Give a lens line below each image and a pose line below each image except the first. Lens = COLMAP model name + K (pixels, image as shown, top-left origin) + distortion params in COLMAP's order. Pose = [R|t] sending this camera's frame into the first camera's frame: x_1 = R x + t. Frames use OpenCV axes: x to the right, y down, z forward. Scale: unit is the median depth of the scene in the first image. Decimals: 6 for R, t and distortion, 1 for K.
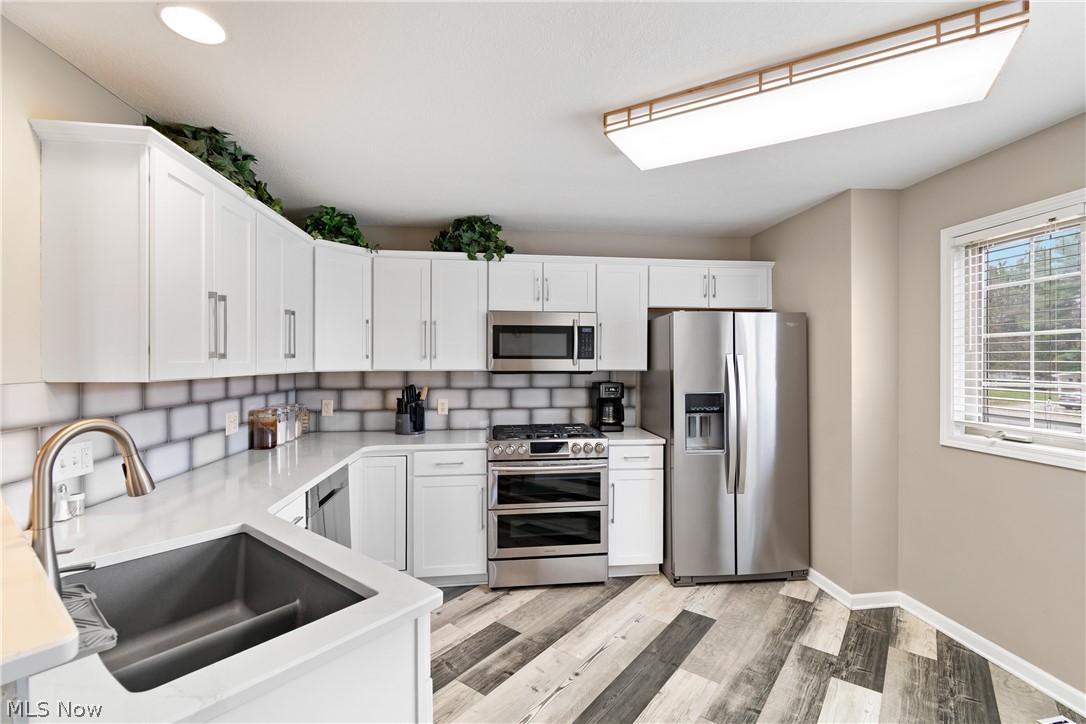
lens RADIAL K [[483.0, 0, 554.0], [0, 483.0, 360.4], [0, 0, 1]] dist [0.004205, -0.002235]
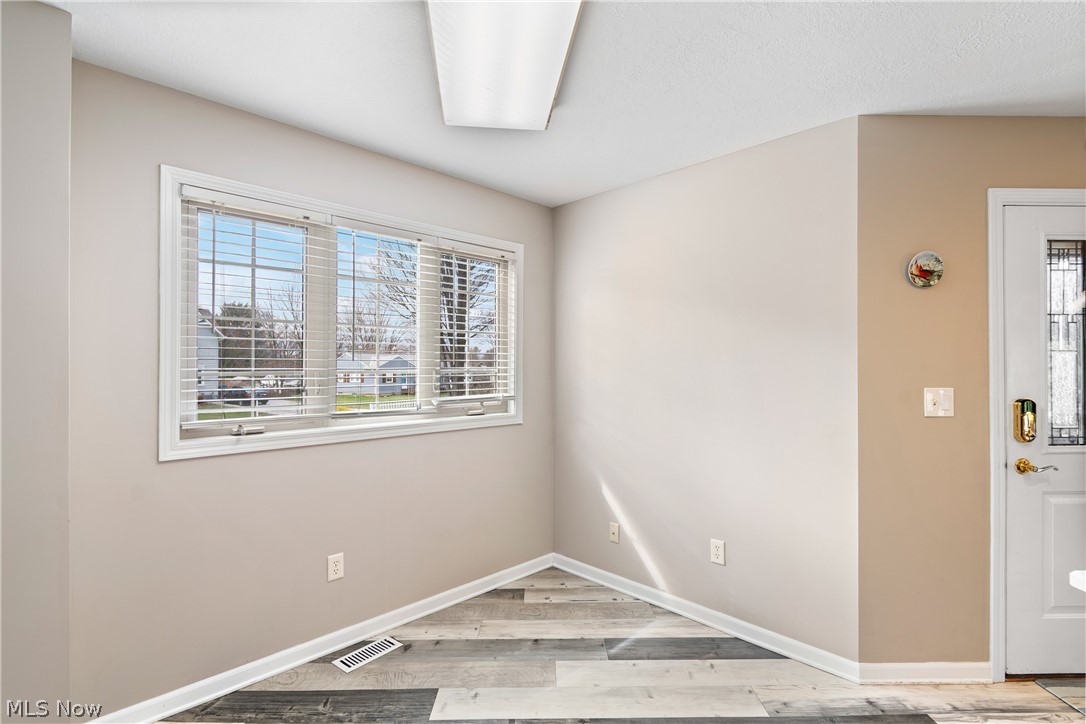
lens RADIAL K [[506.8, 0, 545.5], [0, 506.8, 364.3], [0, 0, 1]] dist [0.002143, -0.004972]
pose [[-0.613864, 0.001649, 0.789410, -0.116513], [-0.008251, 0.999930, -0.008505, 0.025940], [-0.789369, -0.011734, -0.613807, 0.806435]]
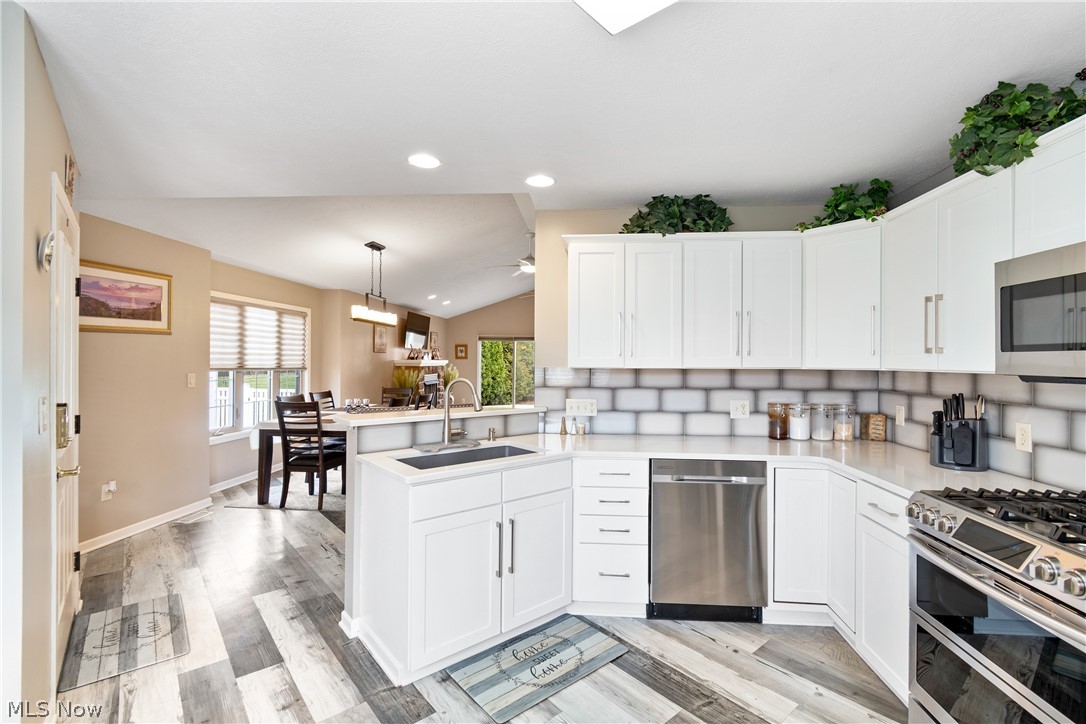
lens RADIAL K [[483.0, 0, 558.9], [0, 483.0, 358.1], [0, 0, 1]] dist [0.004205, -0.002235]
pose [[-0.194862, -0.007918, -0.980799, 0.489692], [-0.003157, 0.999967, -0.007445, 0.009337], [0.980826, 0.001646, -0.194881, 0.638015]]
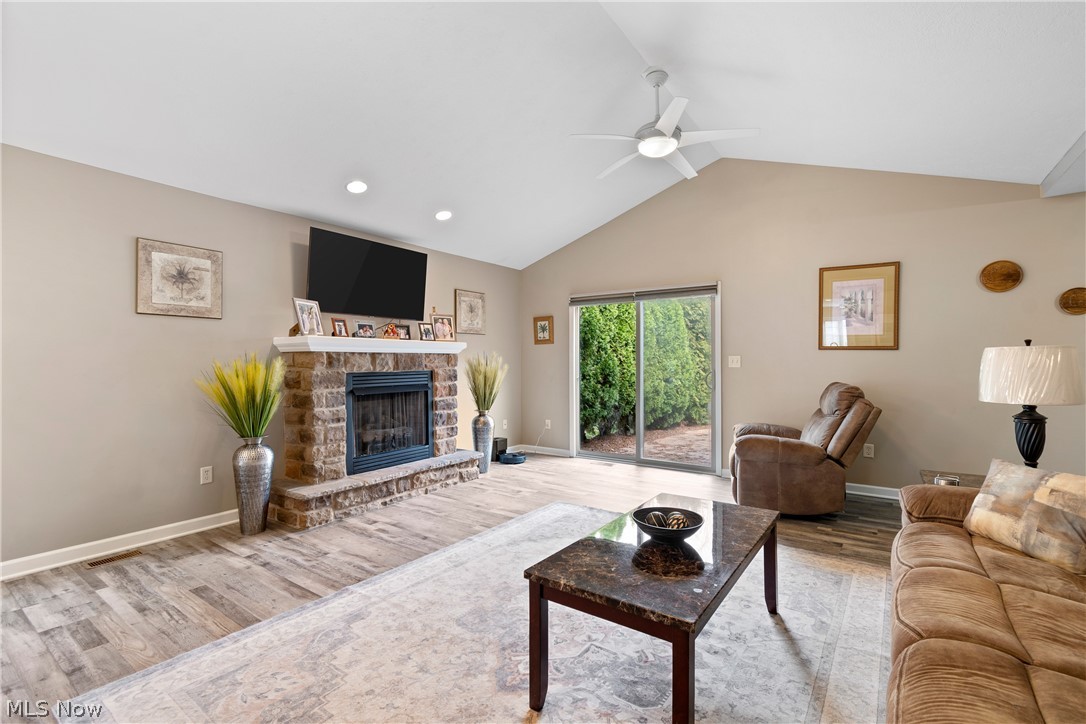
lens RADIAL K [[483.0, 0, 553.9], [0, 483.0, 359.4], [0, 0, 1]] dist [0.004205, -0.002235]
pose [[-0.667018, -0.000927, -0.745041, -1.557360], [0.008488, 0.999925, -0.008843, 0.070866], [0.744993, -0.012222, -0.666960, 0.507696]]
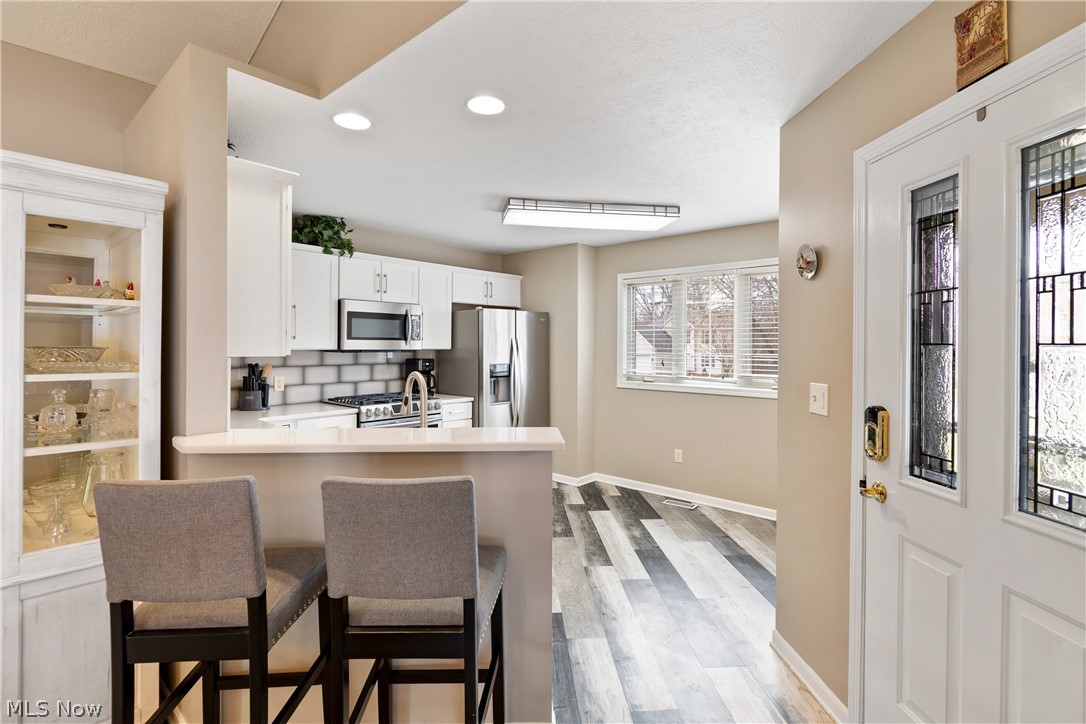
lens RADIAL K [[506.8, 0, 539.1], [0, 506.8, 340.0], [0, 0, 1]] dist [0.002143, -0.004972]
pose [[0.763725, 0.007838, 0.645494, -0.574861], [-0.007563, 0.999966, -0.003194, -0.002275], [-0.645498, -0.002443, 0.763758, -0.257577]]
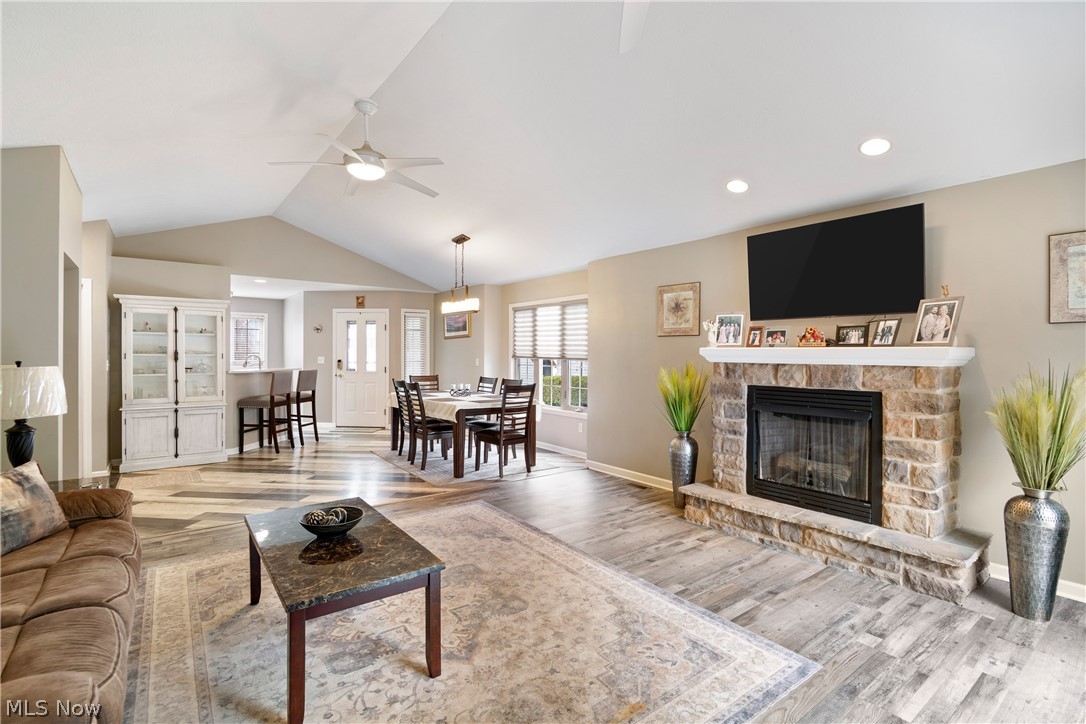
lens RADIAL K [[506.8, 0, 553.5], [0, 506.8, 358.1], [0, 0, 1]] dist [0.002143, -0.004972]
pose [[-0.510476, -0.011505, 0.859815, -2.899429], [-0.008820, 0.999928, 0.008144, 0.020803], [-0.859847, -0.003426, -0.510541, 0.315683]]
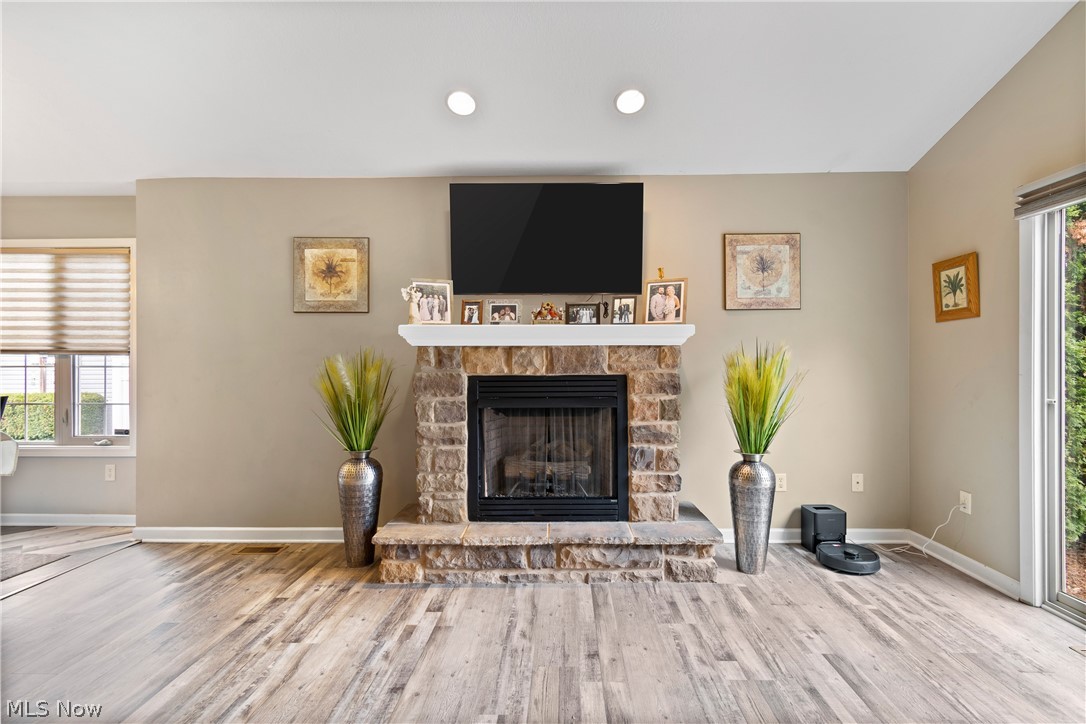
lens RADIAL K [[483.0, 0, 554.8], [0, 483.0, 364.5], [0, 0, 1]] dist [0.004205, -0.002235]
pose [[-0.990265, 0.001958, 0.139182, -2.380422], [0.001432, 0.999991, -0.003881, 0.073273], [-0.139188, -0.003644, -0.990259, 0.139801]]
